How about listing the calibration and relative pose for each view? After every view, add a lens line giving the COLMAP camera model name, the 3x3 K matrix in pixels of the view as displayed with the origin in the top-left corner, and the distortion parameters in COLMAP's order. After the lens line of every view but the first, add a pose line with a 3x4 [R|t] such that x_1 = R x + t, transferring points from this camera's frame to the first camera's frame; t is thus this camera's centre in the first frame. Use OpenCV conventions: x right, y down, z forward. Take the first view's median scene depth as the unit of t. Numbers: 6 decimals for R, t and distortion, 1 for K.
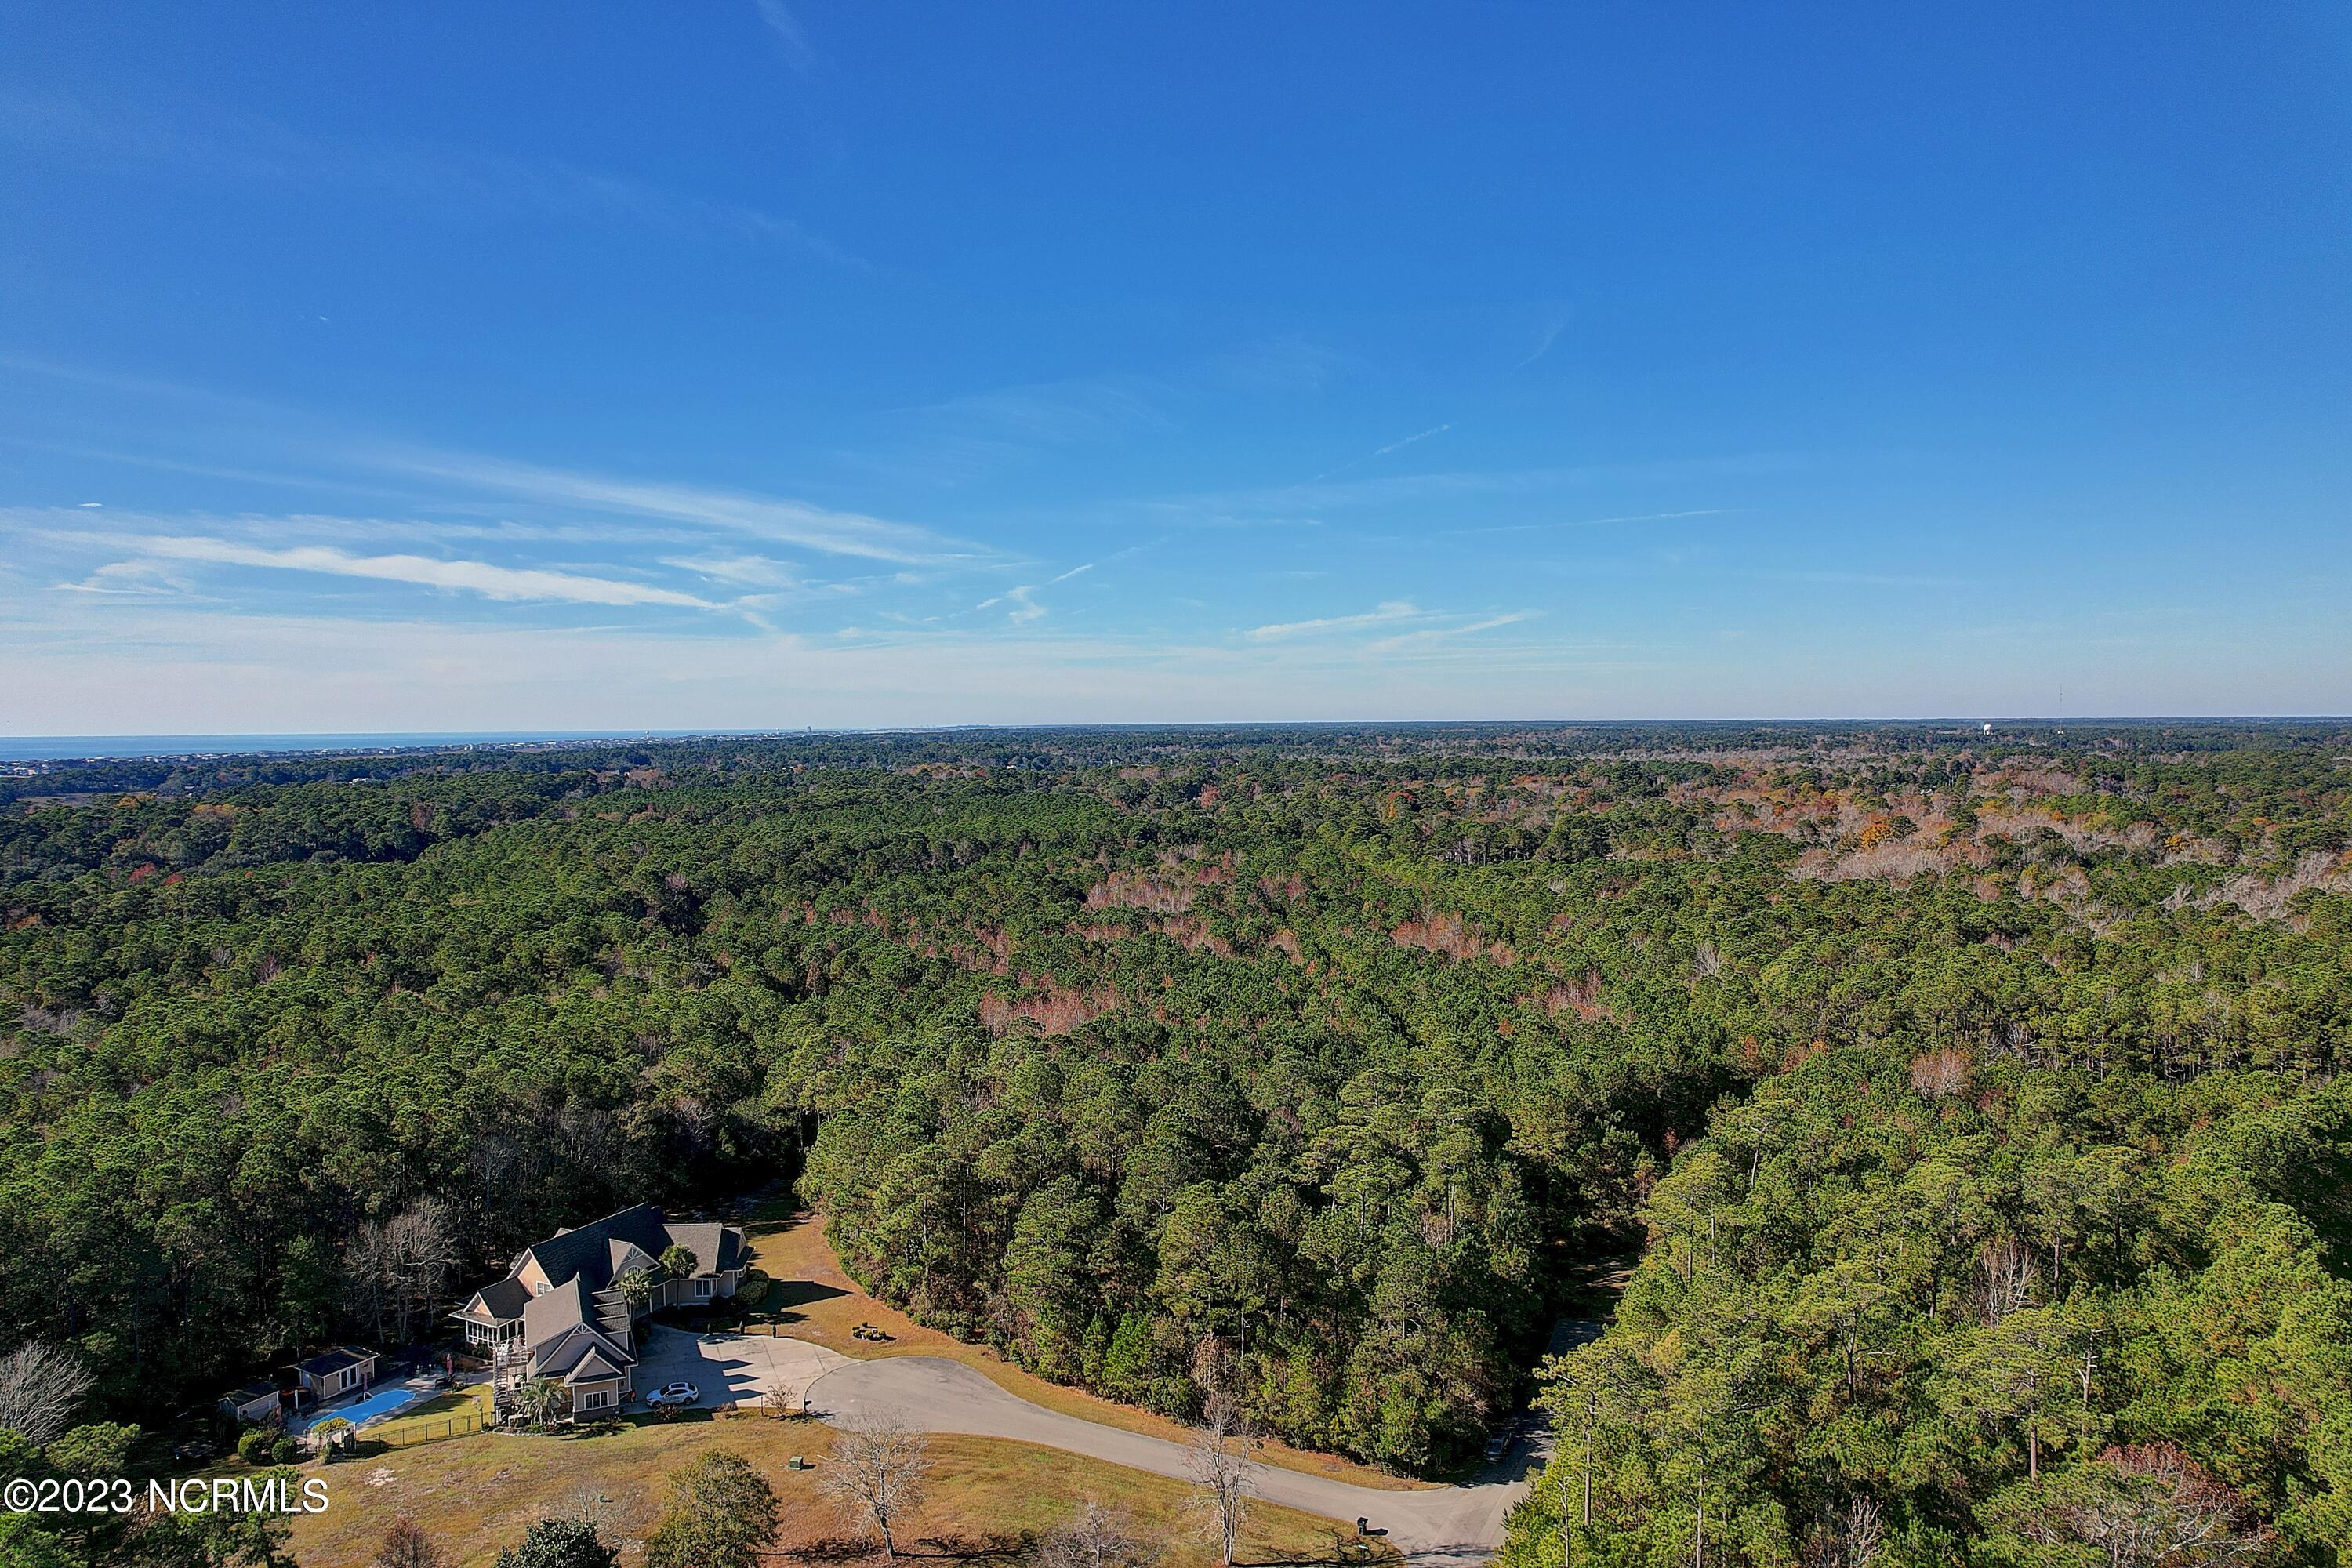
lens RADIAL K [[1508.5, 0, 1182.1], [0, 1508.5, 777.3], [0, 0, 1]] dist [-0.062354, 0.047158]
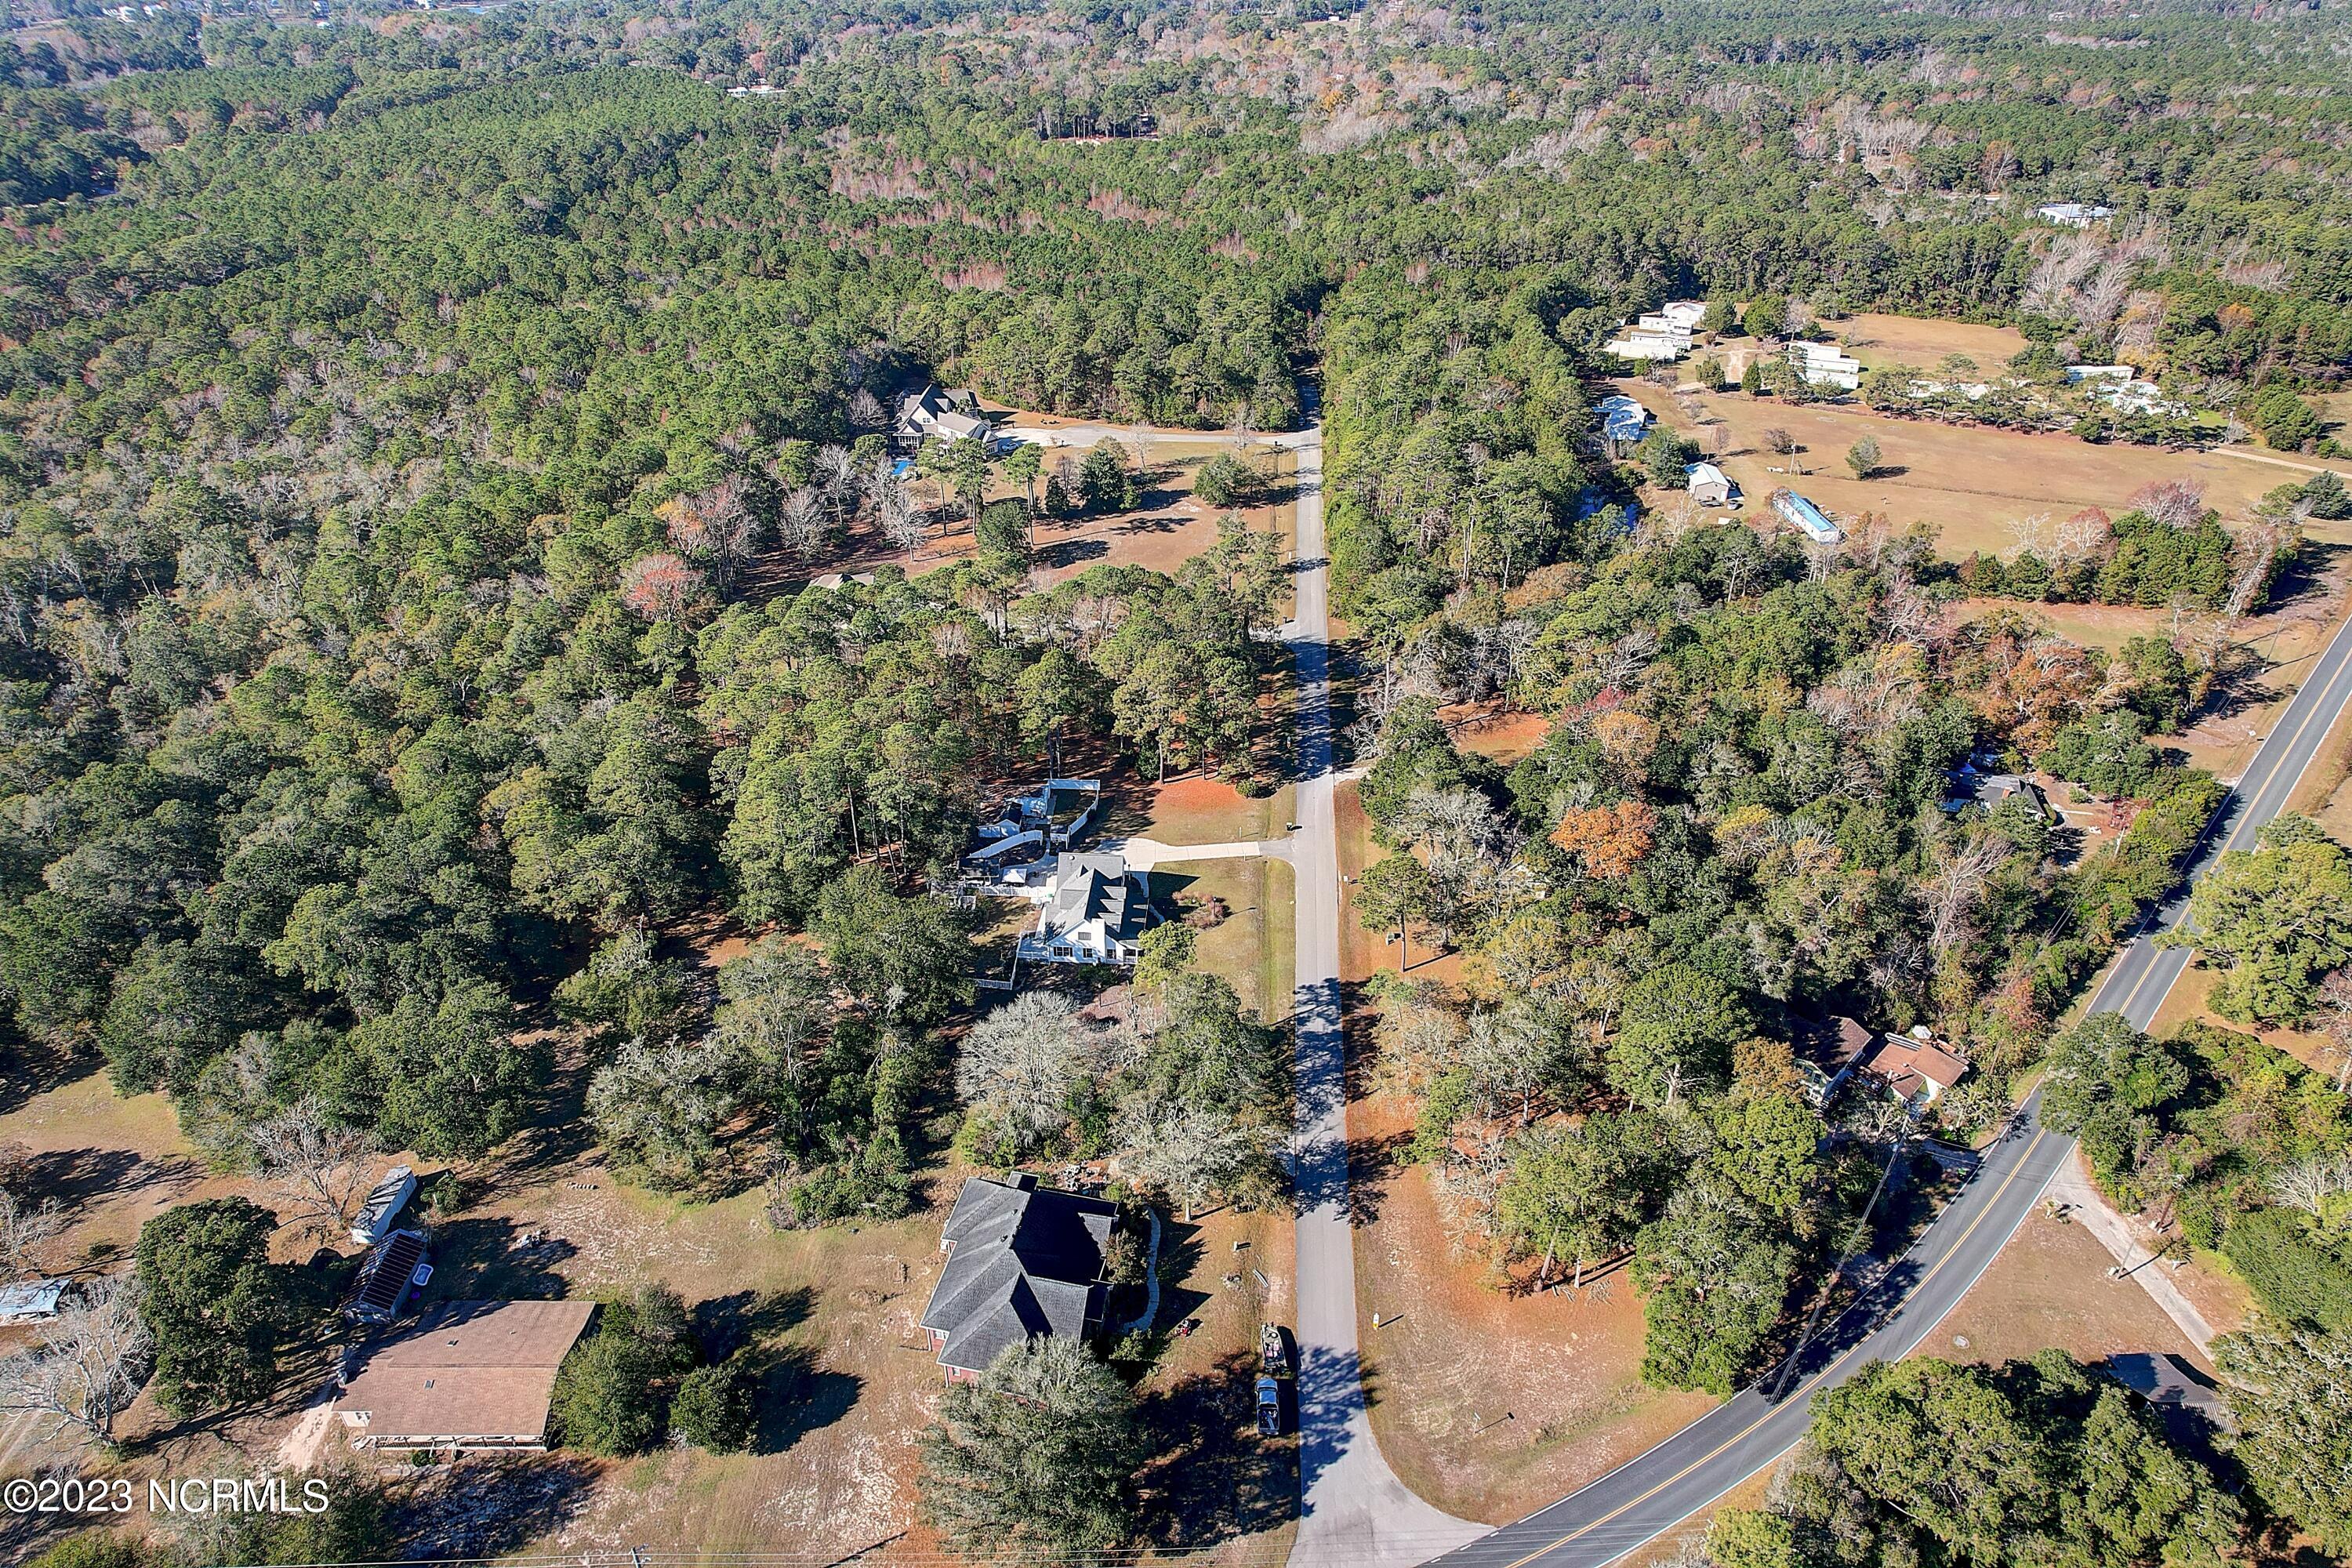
lens RADIAL K [[1508.5, 0, 1182.1], [0, 1508.5, 777.3], [0, 0, 1]] dist [-0.062354, 0.047158]
pose [[0.922434, -0.201797, 0.329231, -0.804341], [0.015905, 0.871720, 0.489746, -0.284142], [-0.385827, -0.446522, 0.807314, -1.161030]]
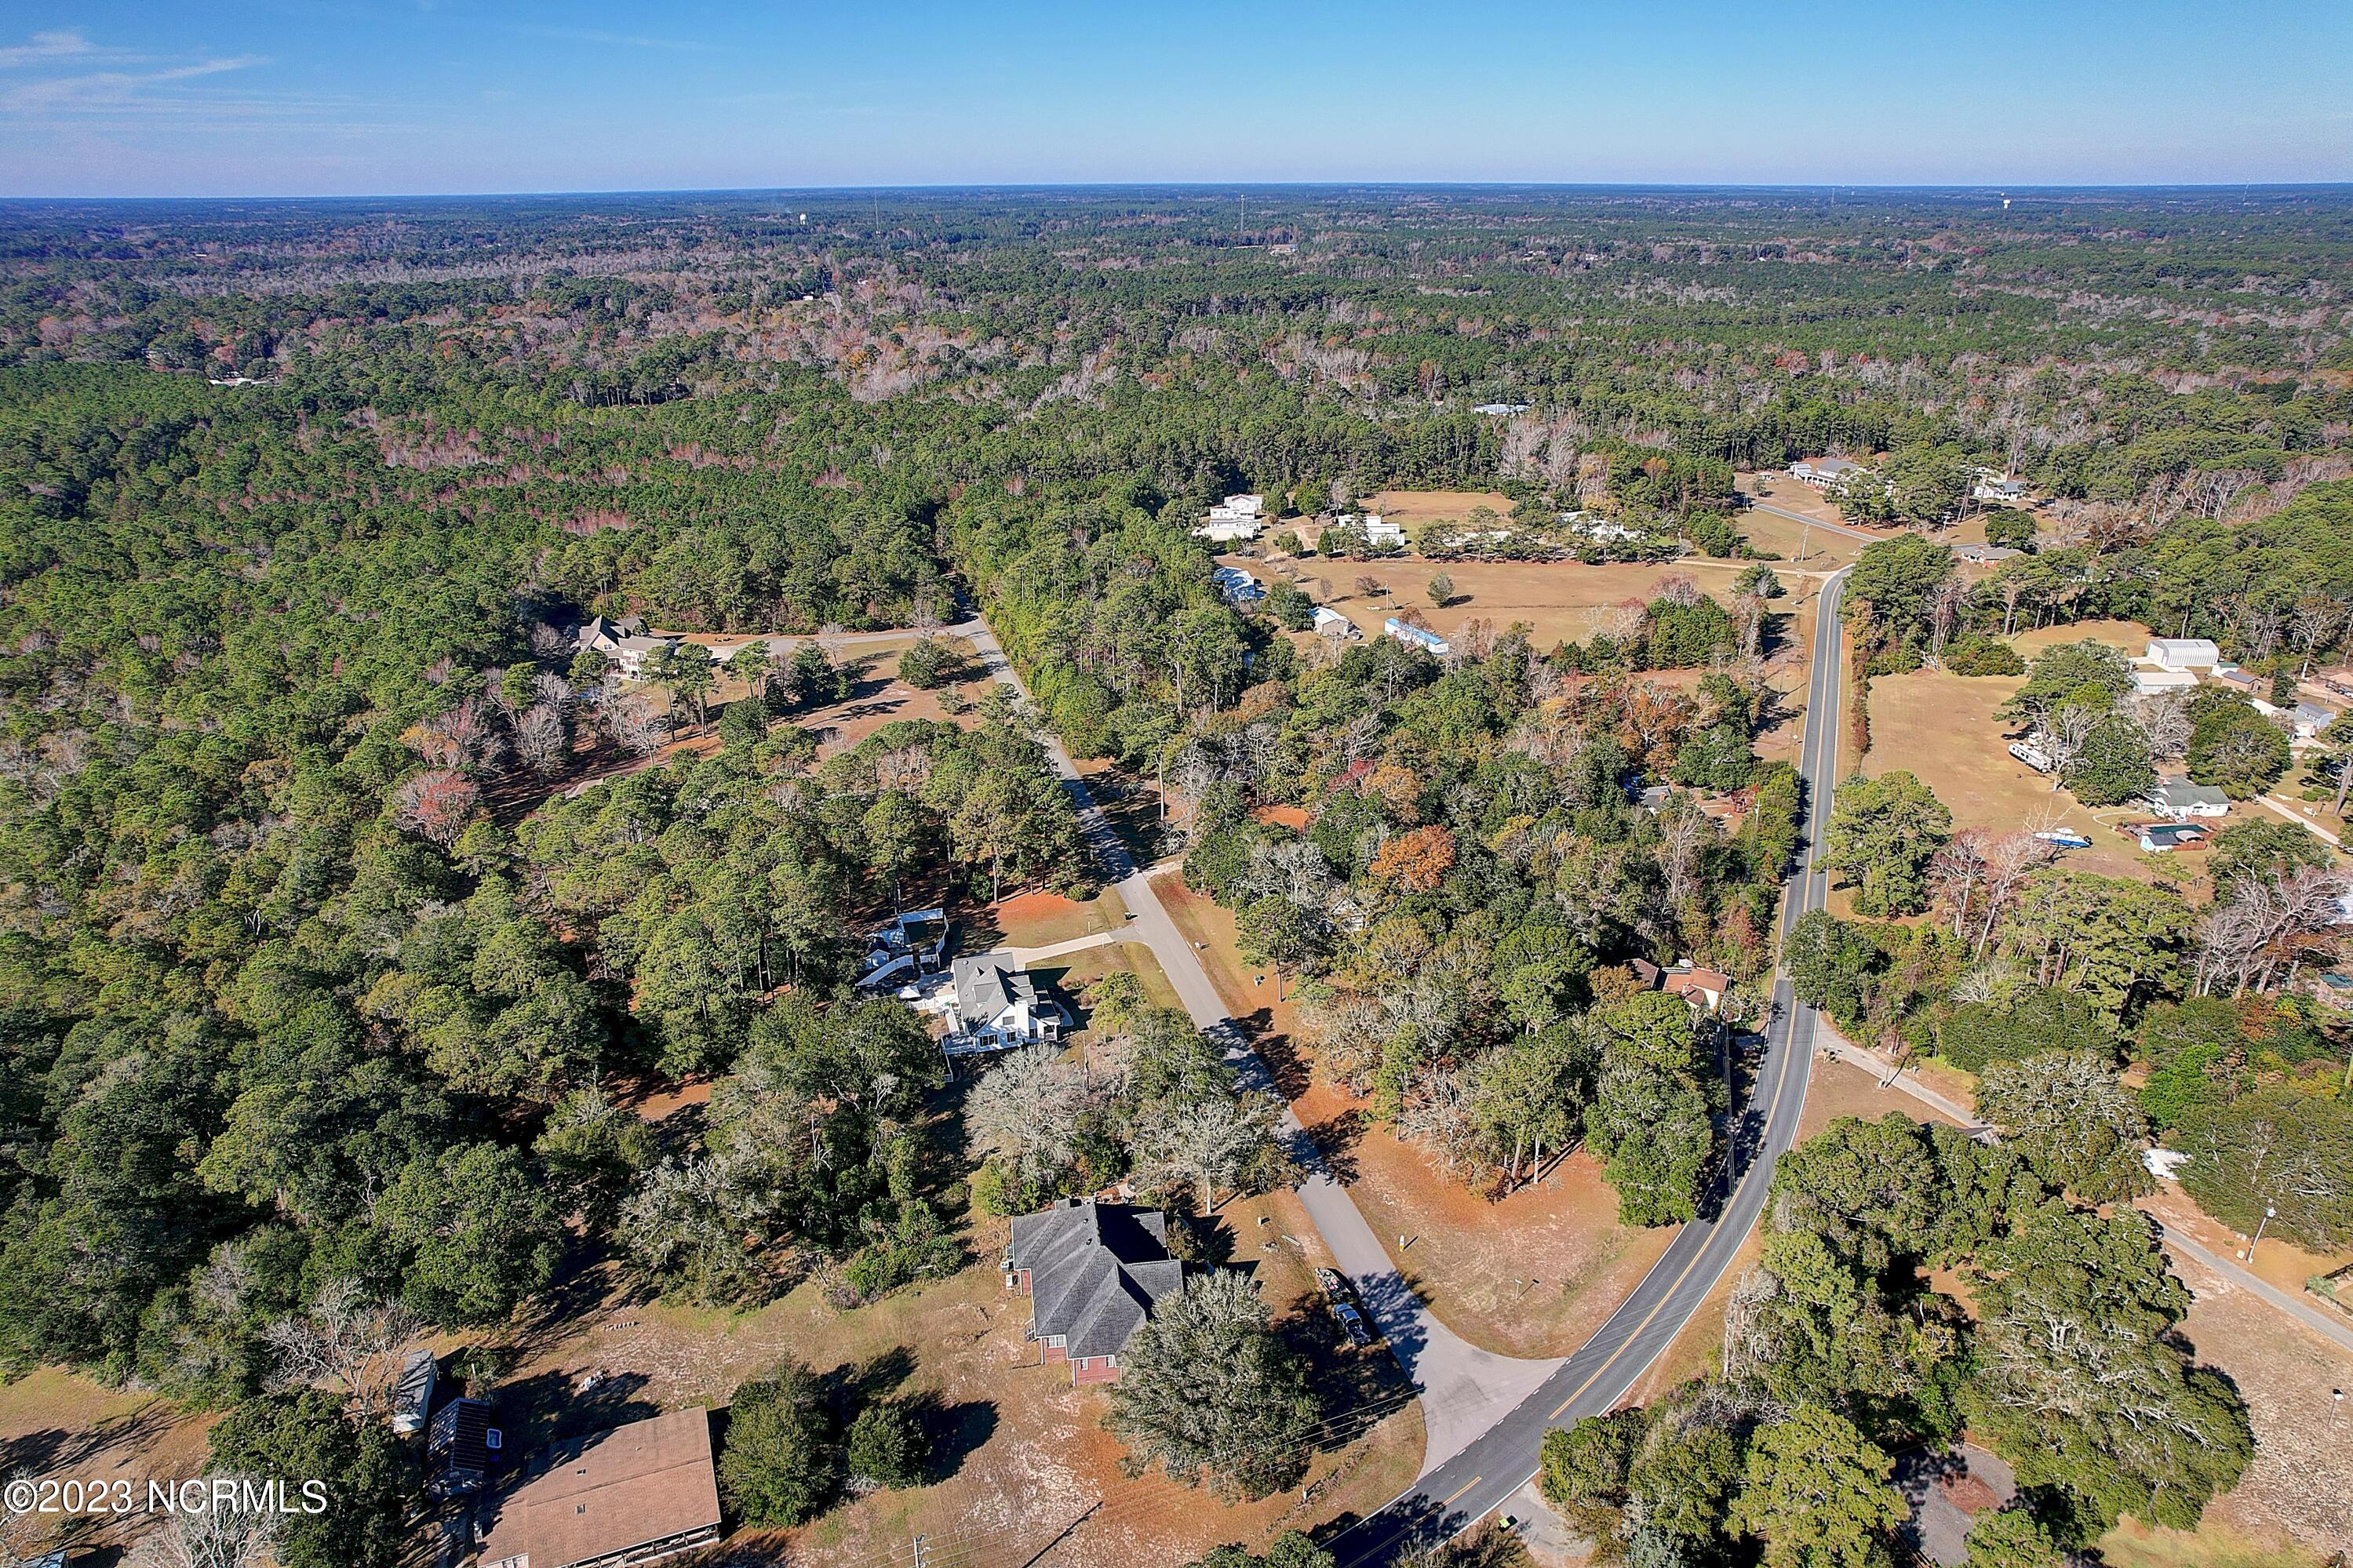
lens RADIAL K [[1503.7, 0, 1176.5], [0, 1503.7, 784.0], [0, 0, 1]] dist [-0.056607, 0.045444]
pose [[0.728192, -0.259881, 0.634192, -1.137271], [0.029935, 0.936500, 0.349389, -0.232262], [-0.684719, -0.235437, 0.689731, -1.163857]]
